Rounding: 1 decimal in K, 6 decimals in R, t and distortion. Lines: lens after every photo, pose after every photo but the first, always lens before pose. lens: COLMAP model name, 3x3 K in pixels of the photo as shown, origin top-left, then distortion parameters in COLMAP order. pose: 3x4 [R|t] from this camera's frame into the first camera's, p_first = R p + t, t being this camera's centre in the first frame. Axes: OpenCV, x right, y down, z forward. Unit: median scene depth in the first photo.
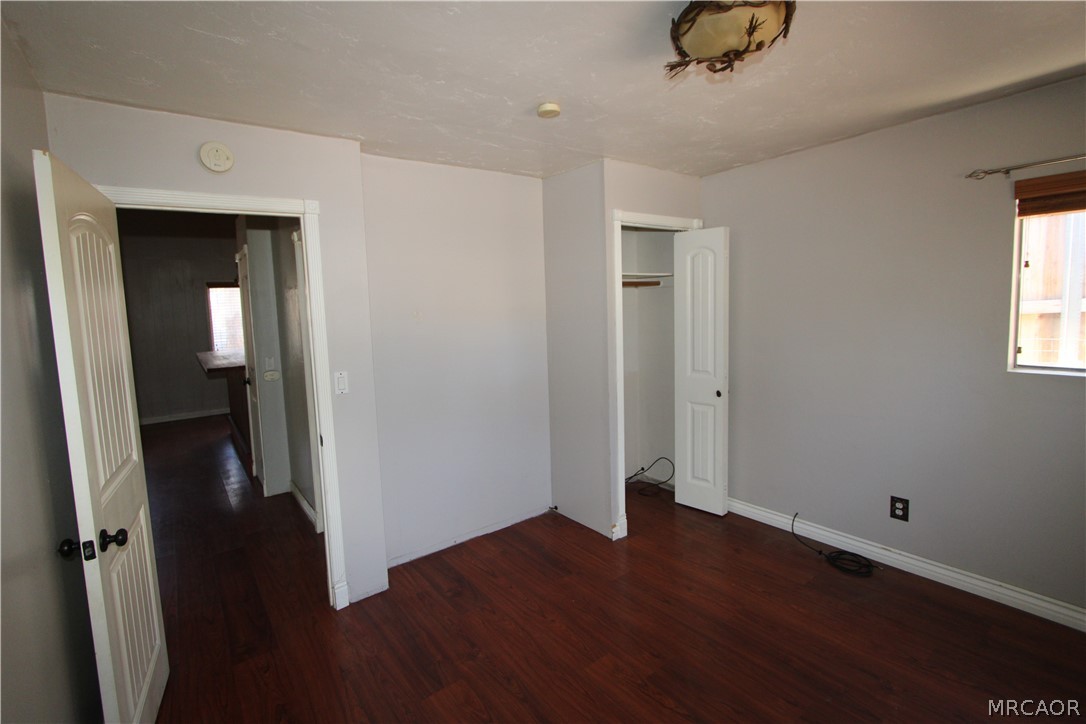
lens RADIAL K [[504.7, 0, 537.1], [0, 504.7, 352.1], [0, 0, 1]] dist [0.002585, -0.000439]
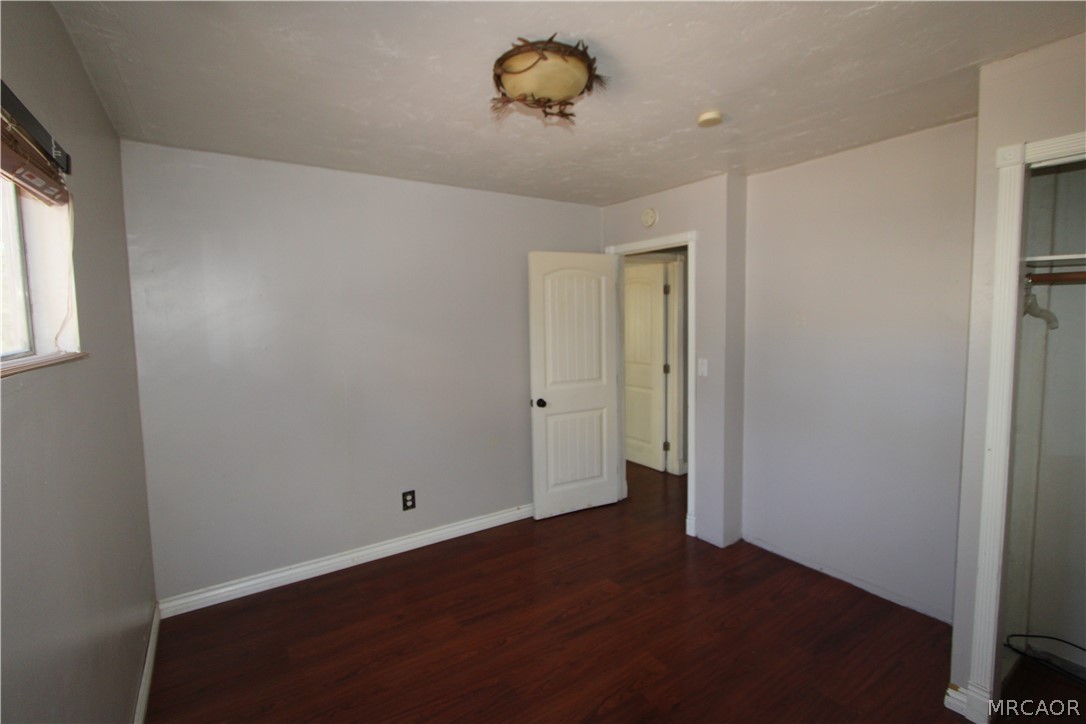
lens RADIAL K [[504.7, 0, 542.0], [0, 504.7, 354.3], [0, 0, 1]] dist [0.002585, -0.000439]
pose [[-0.051085, 0.116312, -0.991898, 0.853505], [-0.084312, 0.989147, 0.120332, -0.087573], [0.995129, 0.089776, -0.040724, 0.592826]]
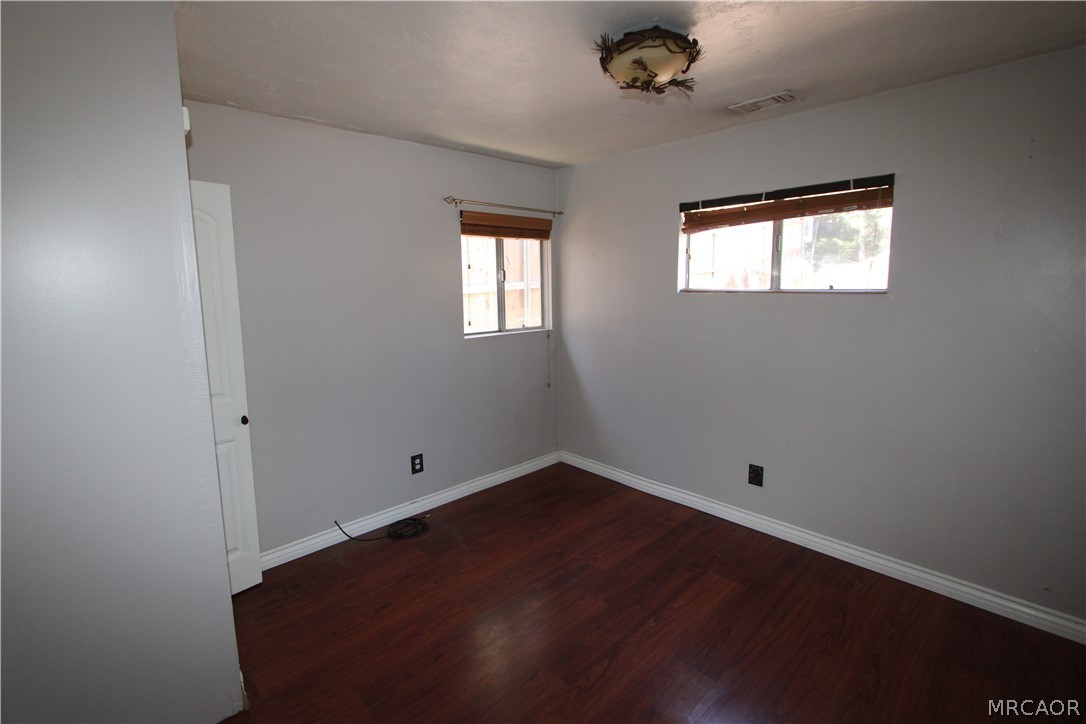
lens RADIAL K [[504.7, 0, 540.9], [0, 504.7, 348.5], [0, 0, 1]] dist [0.002585, -0.000439]
pose [[-0.114352, -0.095515, 0.988838, -0.483734], [0.115166, 0.987382, 0.108693, -0.058752], [-0.986742, 0.126309, -0.101909, 0.803084]]
